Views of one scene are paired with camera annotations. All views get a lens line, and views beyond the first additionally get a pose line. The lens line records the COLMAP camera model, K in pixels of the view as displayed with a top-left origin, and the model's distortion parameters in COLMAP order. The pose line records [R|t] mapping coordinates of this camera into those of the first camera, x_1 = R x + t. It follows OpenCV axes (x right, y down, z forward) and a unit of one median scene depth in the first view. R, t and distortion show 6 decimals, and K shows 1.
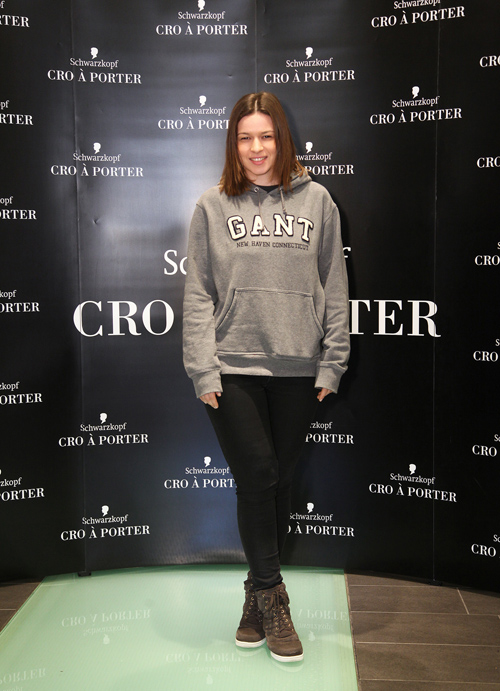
lens RADIAL K [[1057.5, 0, 244.3], [0, 1057.5, 361.3], [0, 0, 1]] dist [0.108528, 0.056272]
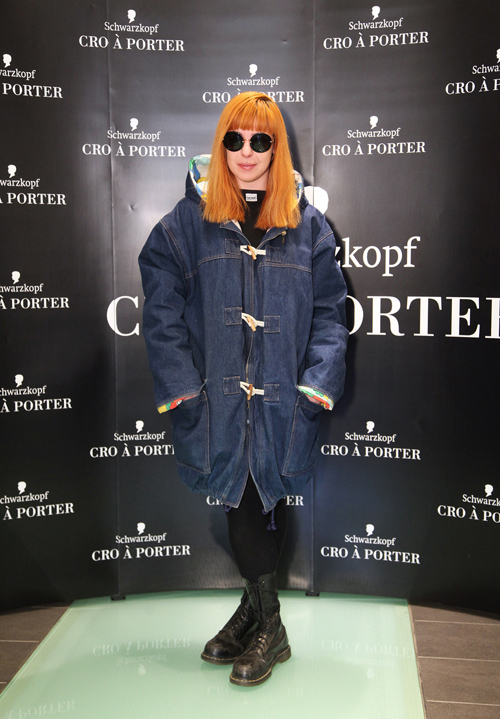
lens RADIAL K [[989.6, 0, 239.5], [0, 989.6, 363.7], [0, 0, 1]] dist [0.094556, 0.035883]
pose [[0.998400, 0.009845, -0.055686, -0.001914], [-0.008905, 0.999814, 0.017106, -0.015311], [0.055844, -0.016582, 0.998302, 0.170365]]
